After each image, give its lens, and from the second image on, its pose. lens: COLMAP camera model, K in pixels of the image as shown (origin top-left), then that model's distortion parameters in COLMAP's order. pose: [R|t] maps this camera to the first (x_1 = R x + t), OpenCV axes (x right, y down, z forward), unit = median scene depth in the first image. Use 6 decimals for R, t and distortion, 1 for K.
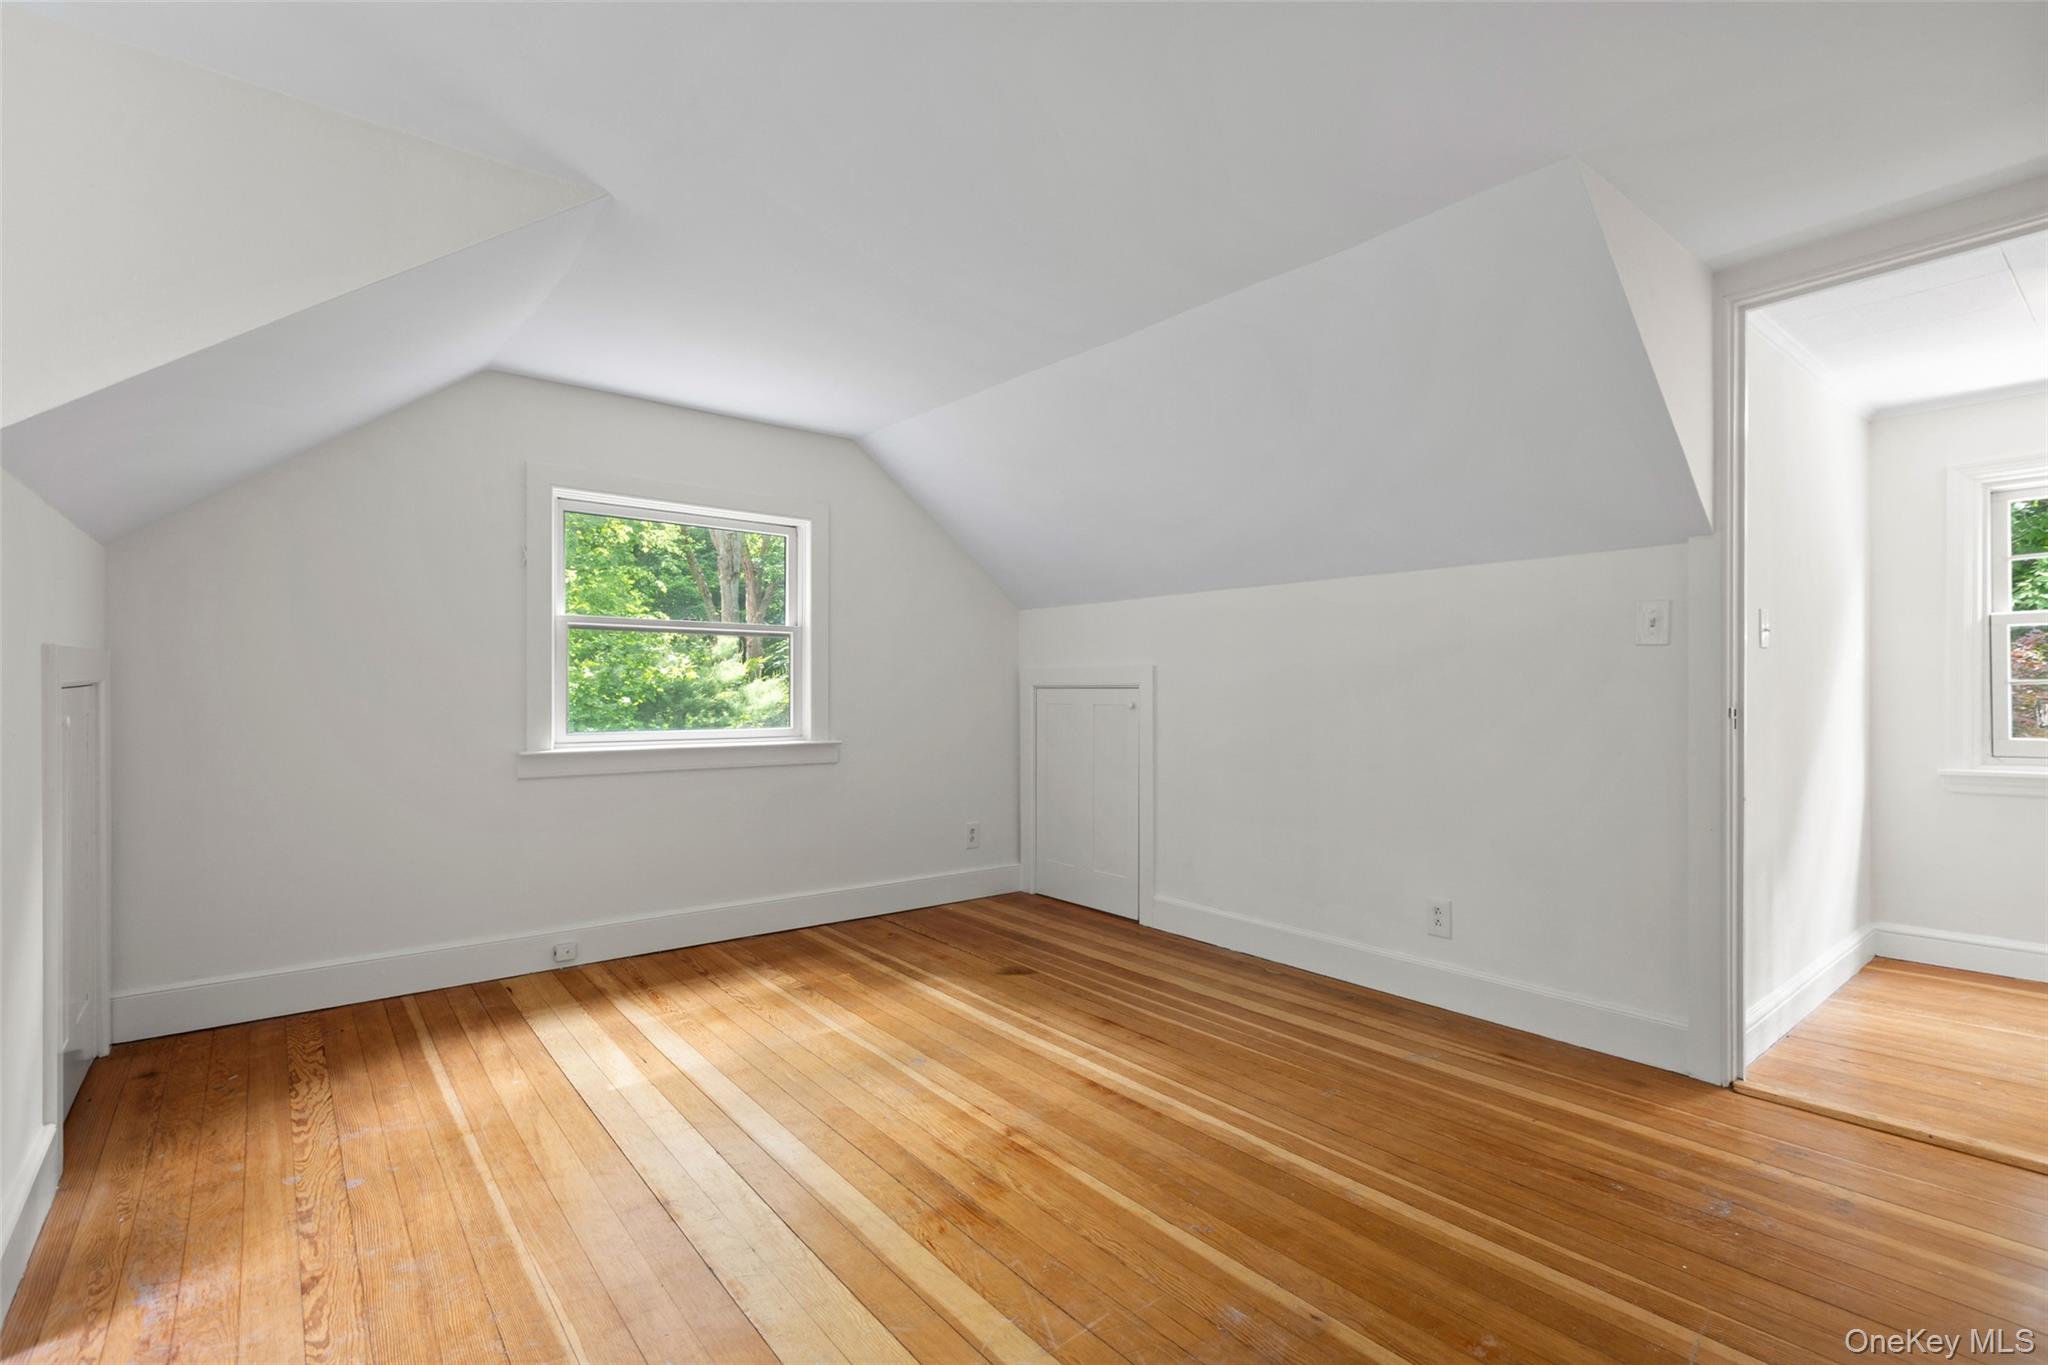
lens RADIAL K [[923.8, 0, 1030.6], [0, 923.8, 686.1], [0, 0, 1]] dist [0.002576, 0.000282]
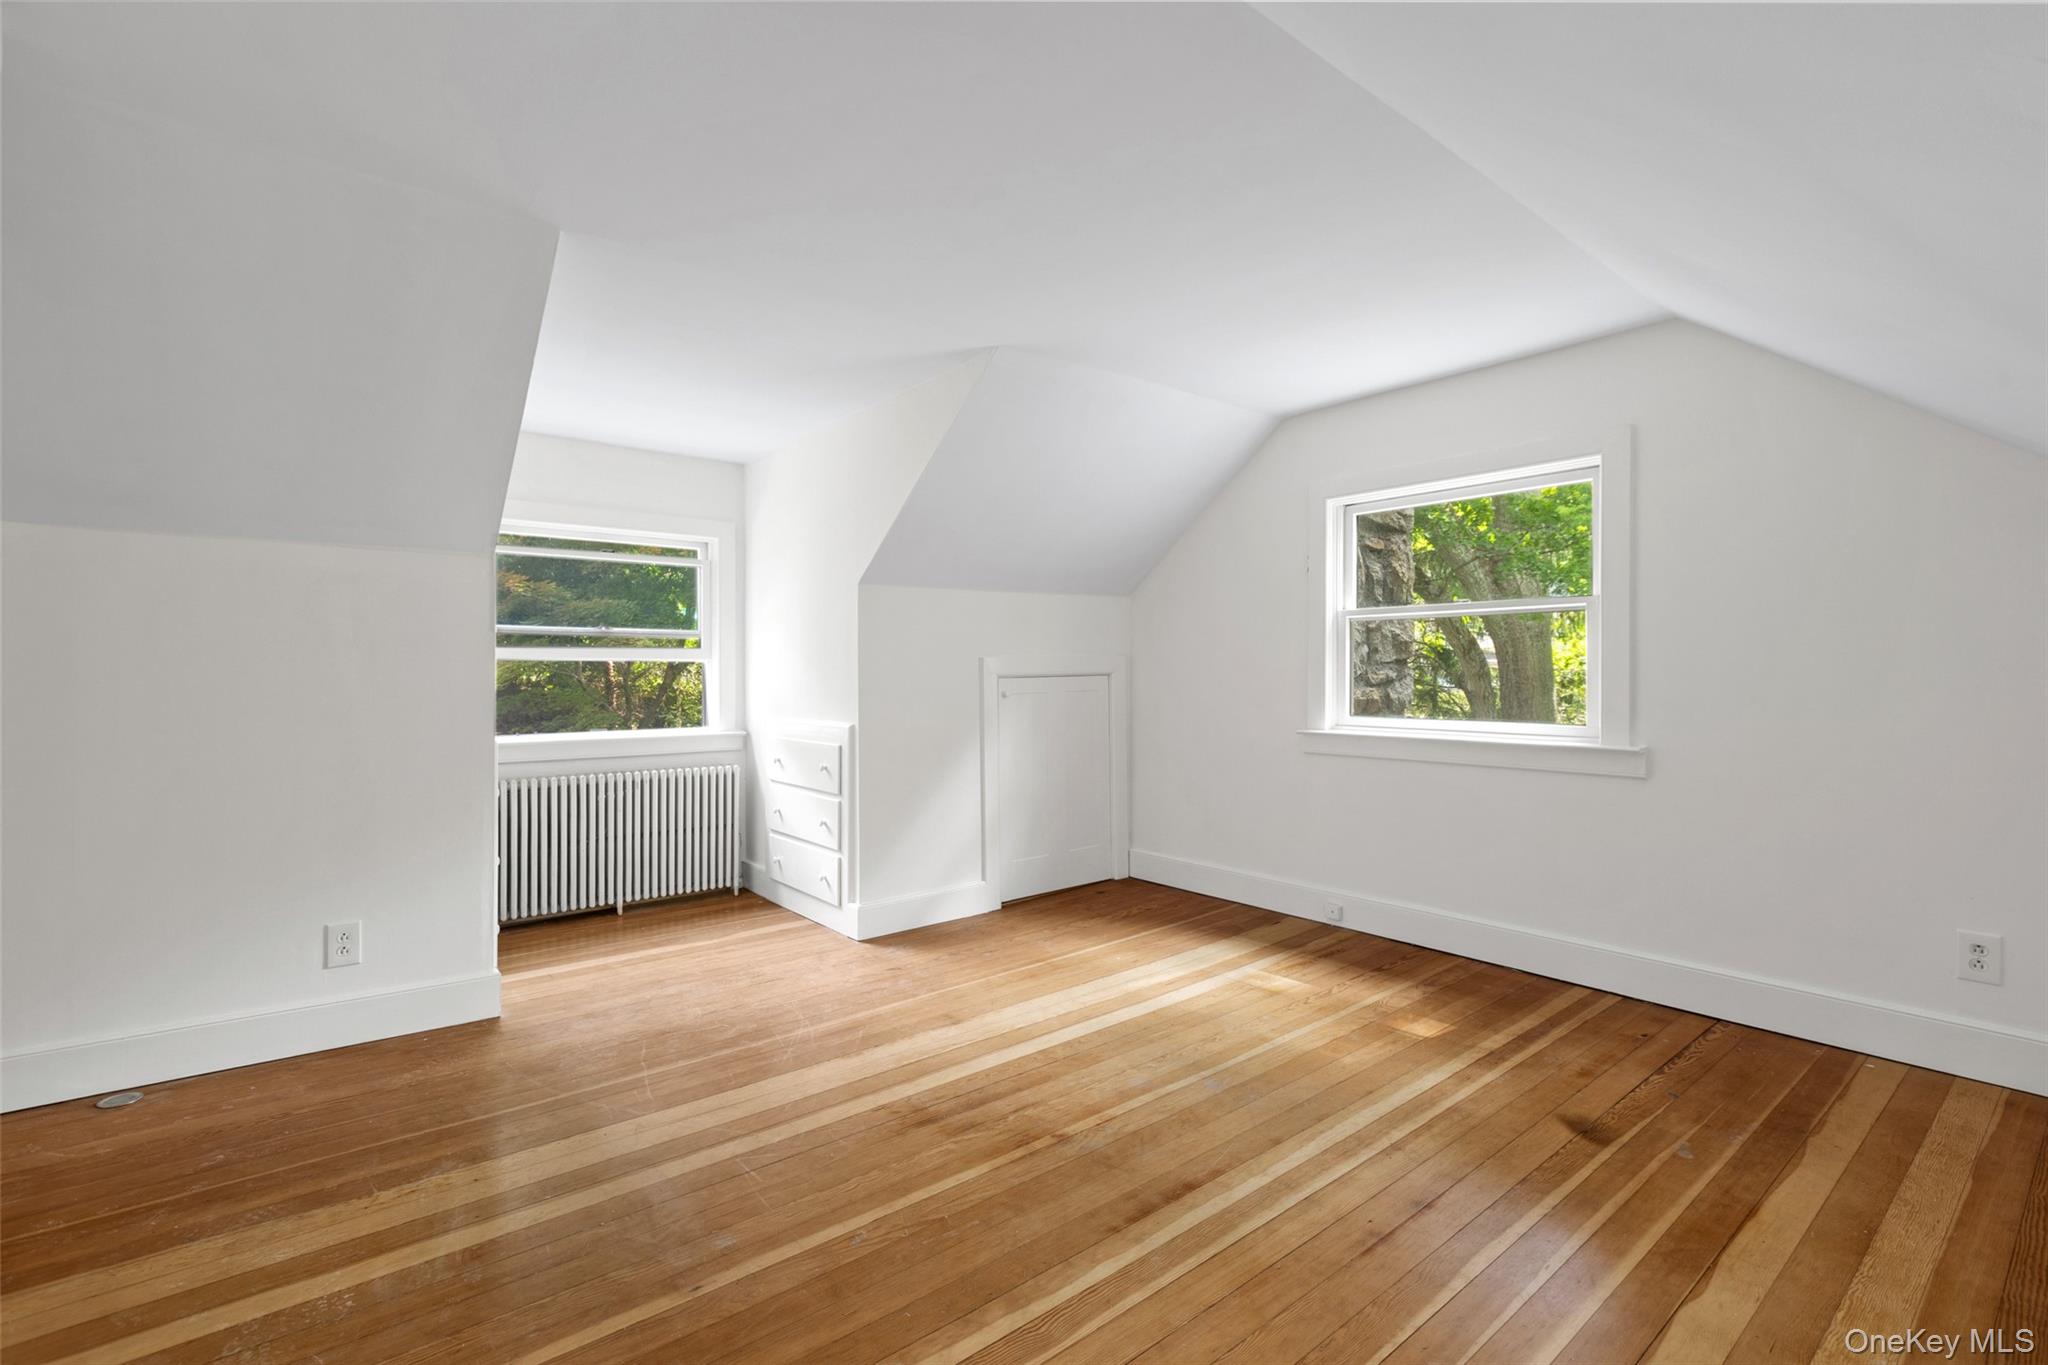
lens RADIAL K [[923.8, 0, 1030.6], [0, 923.8, 686.1], [0, 0, 1]] dist [0.002576, 0.000282]
pose [[-0.000049, 0.008338, -0.999965, 0.710136], [0.007025, 0.999941, 0.008338, 0.002541], [0.999975, -0.007024, -0.000107, 0.733599]]
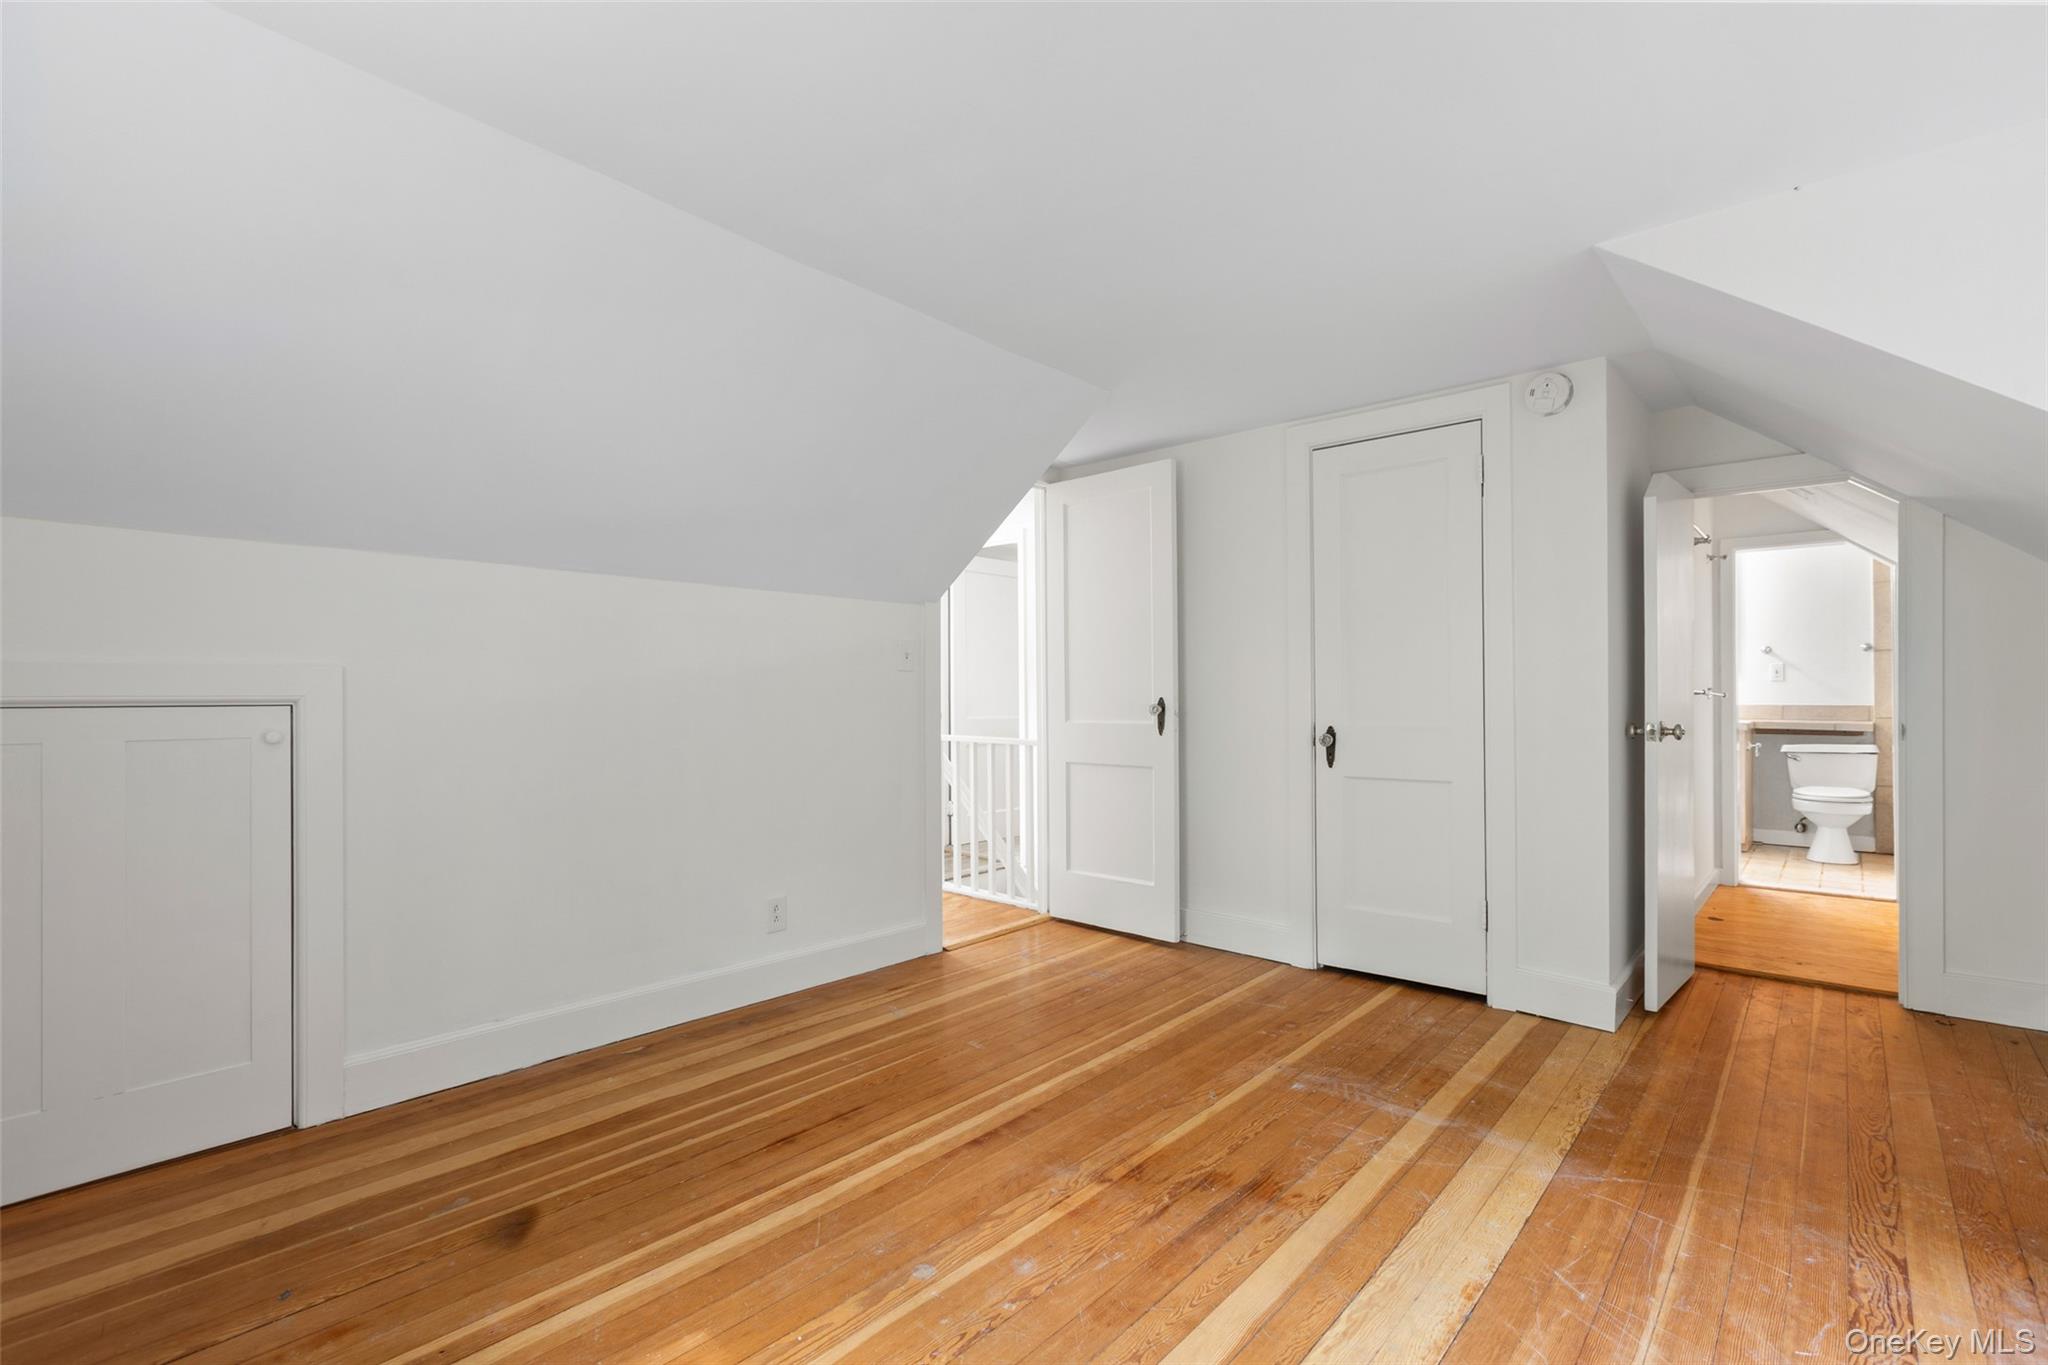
lens RADIAL K [[923.8, 0, 1030.6], [0, 923.8, 686.1], [0, 0, 1]] dist [0.002576, 0.000282]
pose [[-0.155372, 0.011917, 0.987784, -0.703979], [0.000739, 0.999928, -0.011948, -0.001698], [-0.987856, -0.001127, -0.155369, 0.918078]]
